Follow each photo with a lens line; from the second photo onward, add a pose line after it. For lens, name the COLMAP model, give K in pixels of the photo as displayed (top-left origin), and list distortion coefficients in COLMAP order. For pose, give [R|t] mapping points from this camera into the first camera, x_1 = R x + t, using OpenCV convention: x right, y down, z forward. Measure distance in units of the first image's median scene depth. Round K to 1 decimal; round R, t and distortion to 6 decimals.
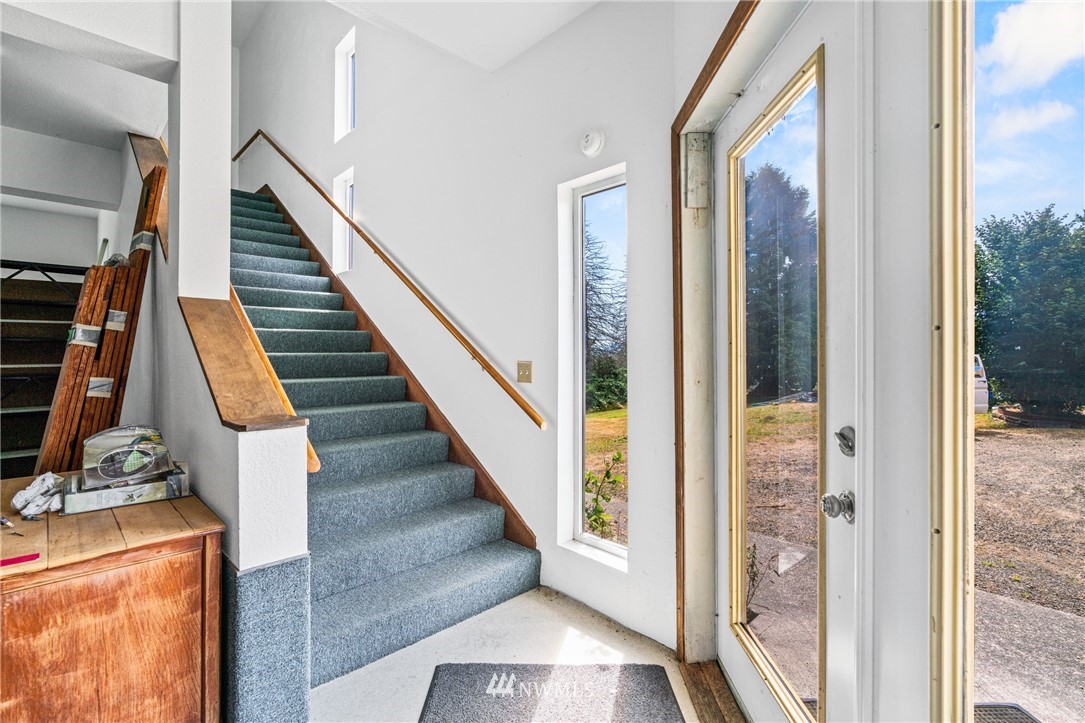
lens RADIAL K [[494.2, 0, 543.1], [0, 494.2, 357.1], [0, 0, 1]] dist [-0.001511, -0.000020]
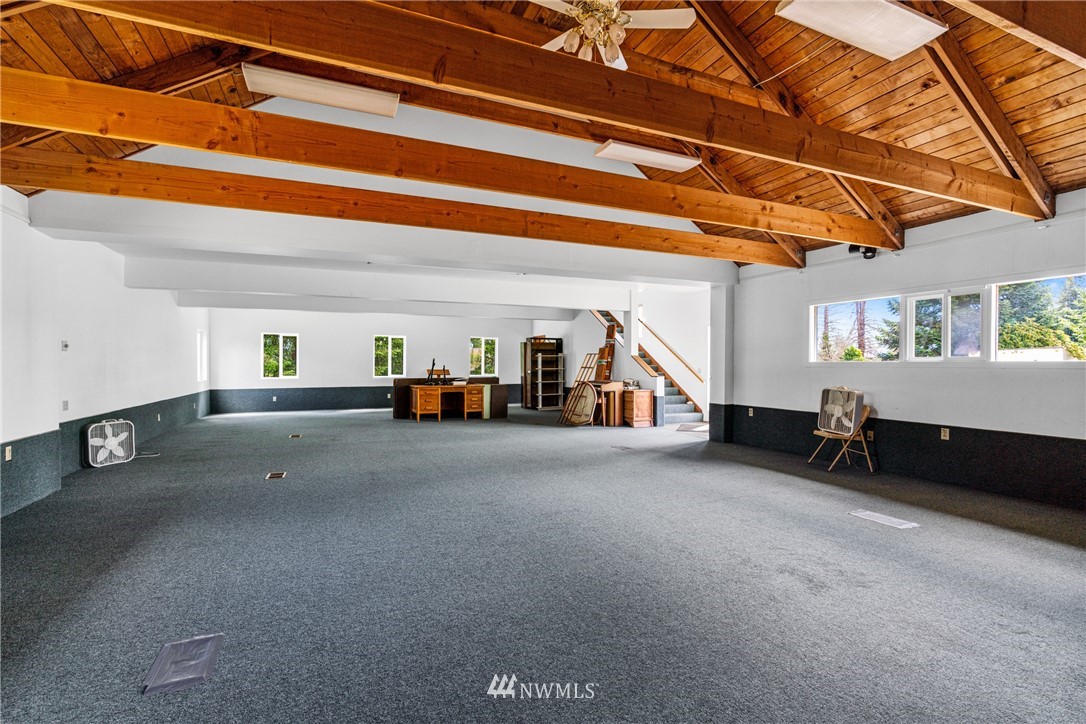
lens RADIAL K [[494.6, 0, 545.4], [0, 494.6, 365.2], [0, 0, 1]] dist [-0.001511, -0.000020]
pose [[0.933213, 0.000176, -0.359323, 0.272574], [-0.000878, 0.999998, -0.001790, -0.004674], [0.359322, 0.001986, 0.933211, -3.674605]]
